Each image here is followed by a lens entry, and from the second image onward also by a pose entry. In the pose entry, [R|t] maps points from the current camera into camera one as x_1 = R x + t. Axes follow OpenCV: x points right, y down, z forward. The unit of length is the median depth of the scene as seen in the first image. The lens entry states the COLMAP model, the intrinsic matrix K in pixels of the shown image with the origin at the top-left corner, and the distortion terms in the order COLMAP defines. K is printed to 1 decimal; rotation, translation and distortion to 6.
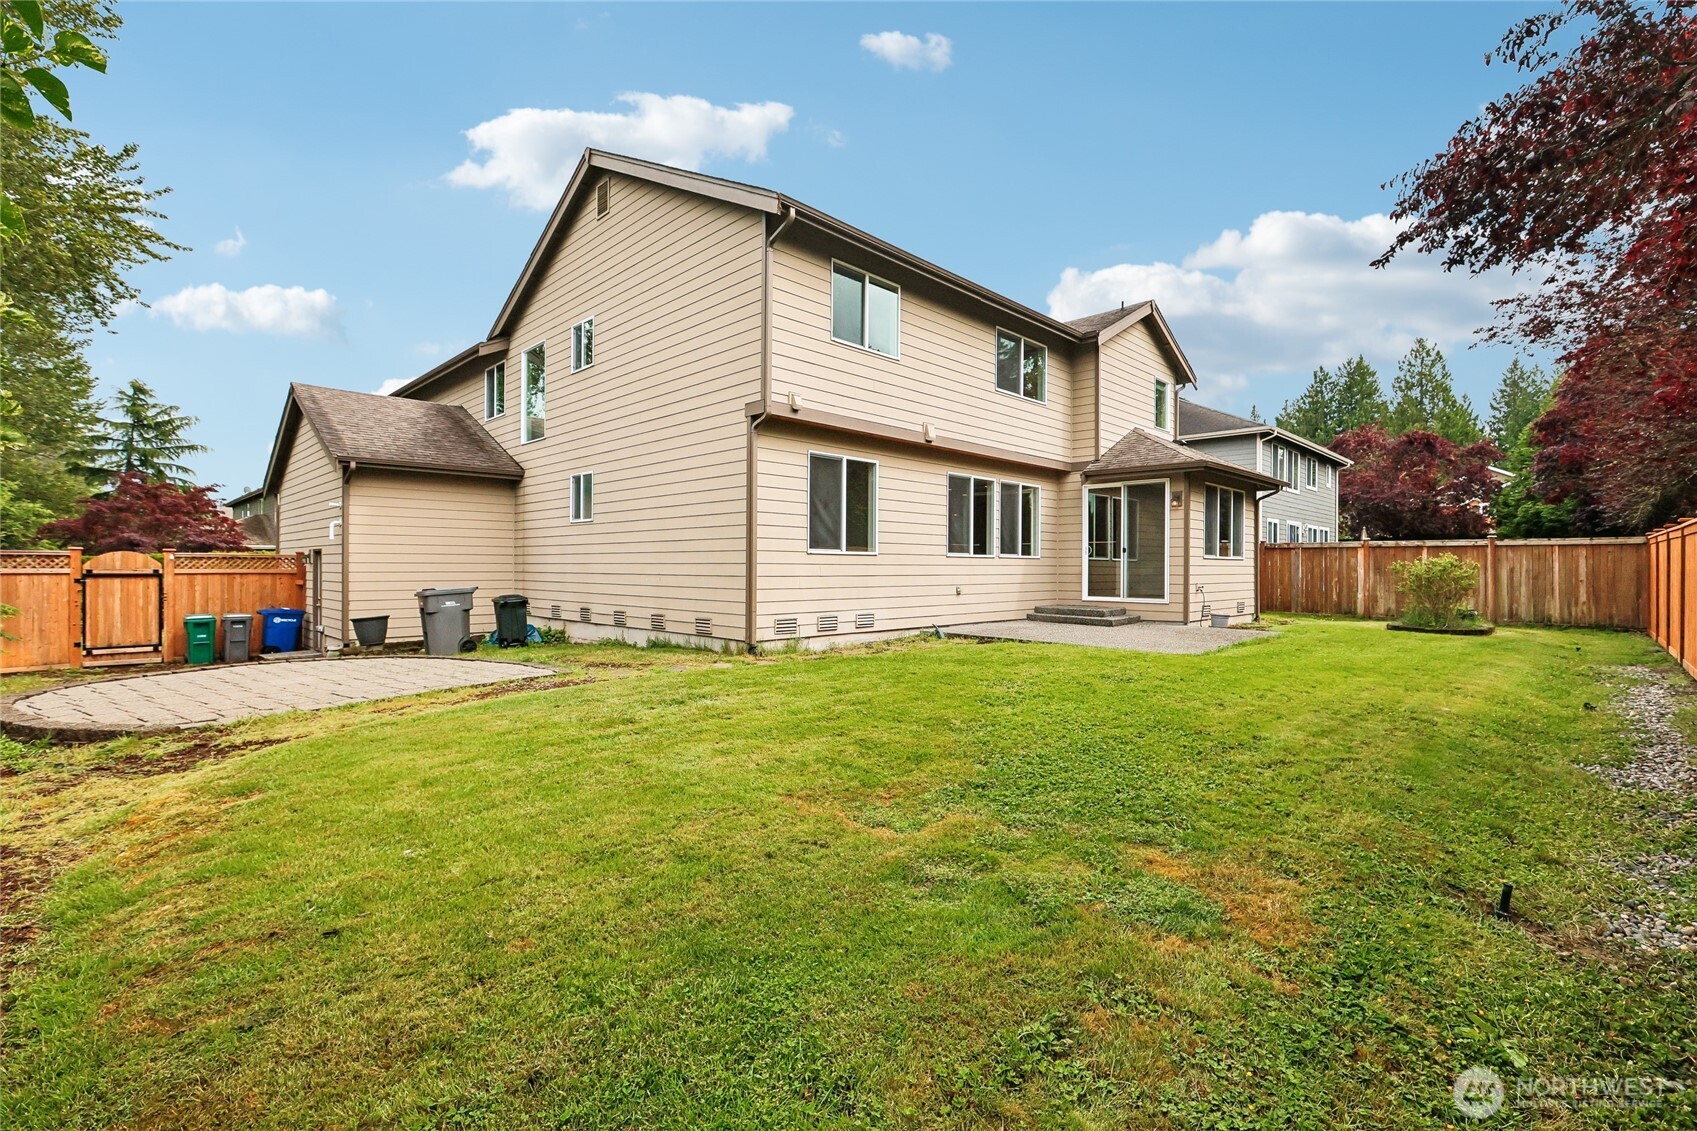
lens RADIAL K [[750.2, 0, 846.6], [0, 750.2, 562.3], [0, 0, 1]] dist [-0.004097, 0.002196]
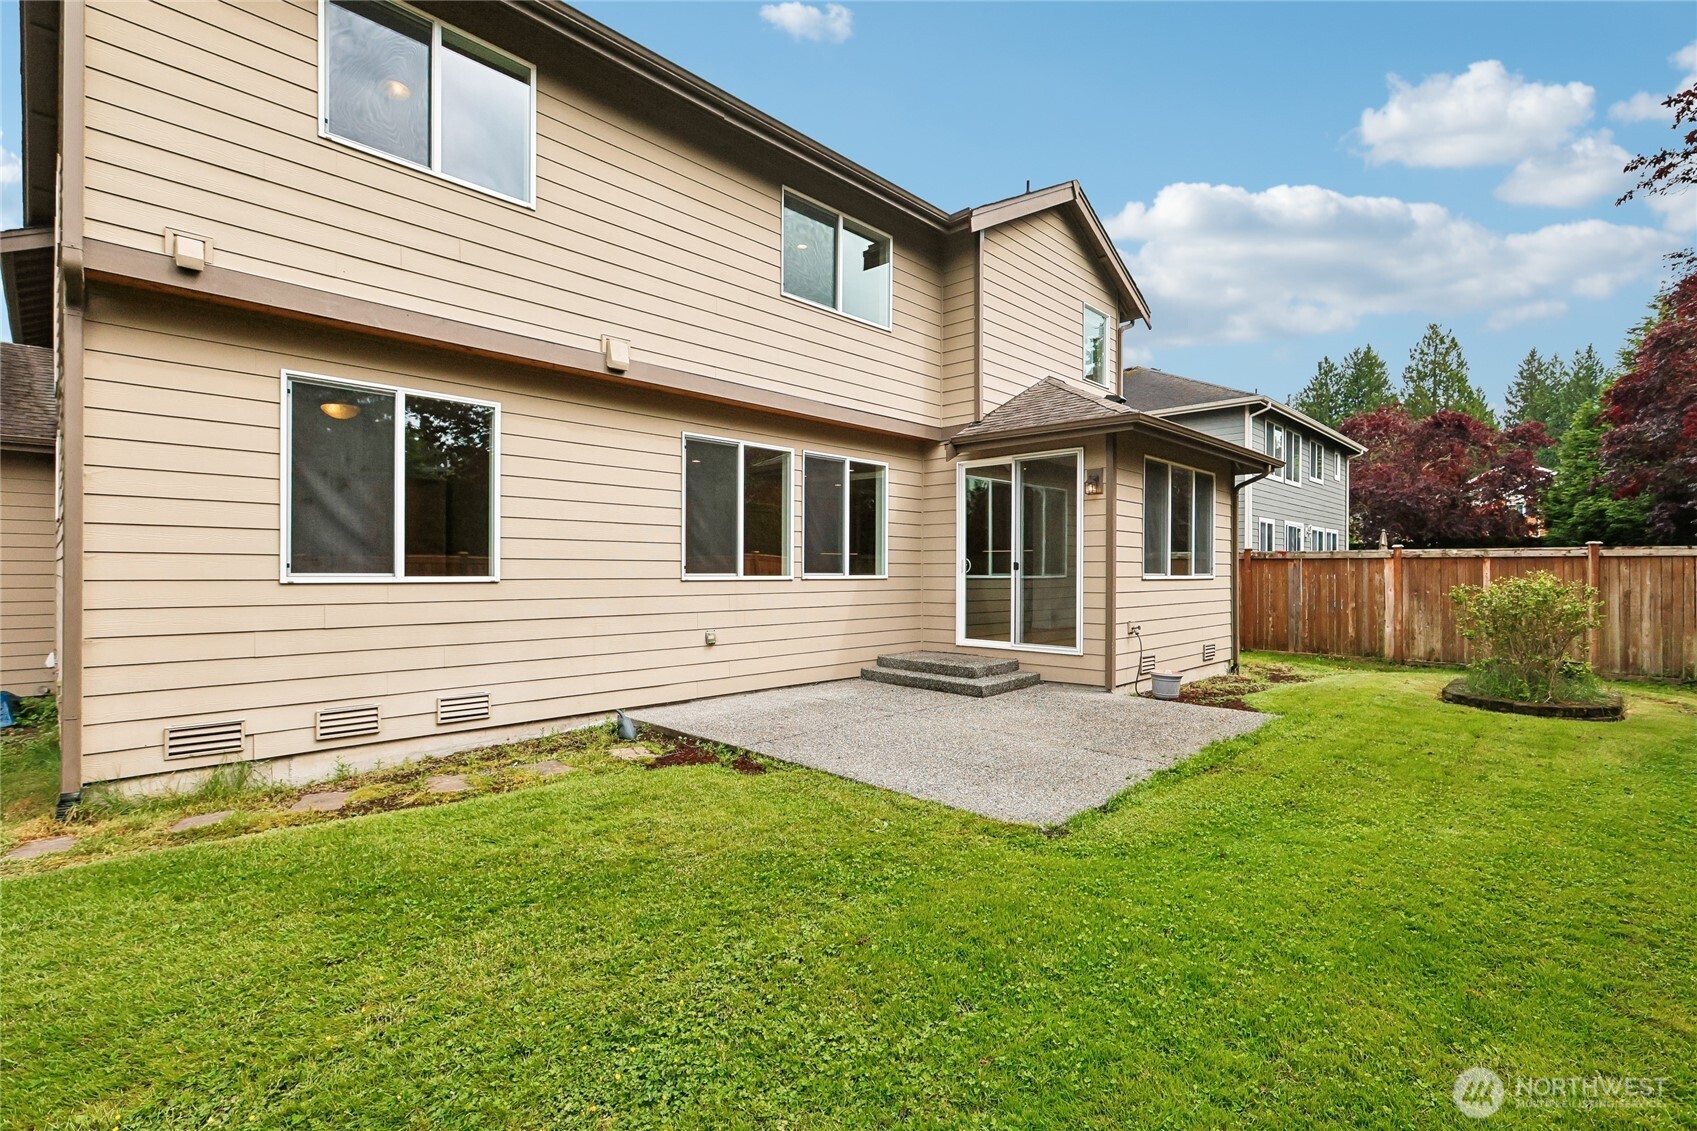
lens RADIAL K [[750.2, 0, 857.8], [0, 750.2, 568.8], [0, 0, 1]] dist [-0.004097, 0.002196]
pose [[0.999972, -0.001992, 0.007223, 0.227197], [0.001965, 0.999991, 0.003726, -0.016042], [-0.007230, -0.003712, 0.999967, 0.369618]]
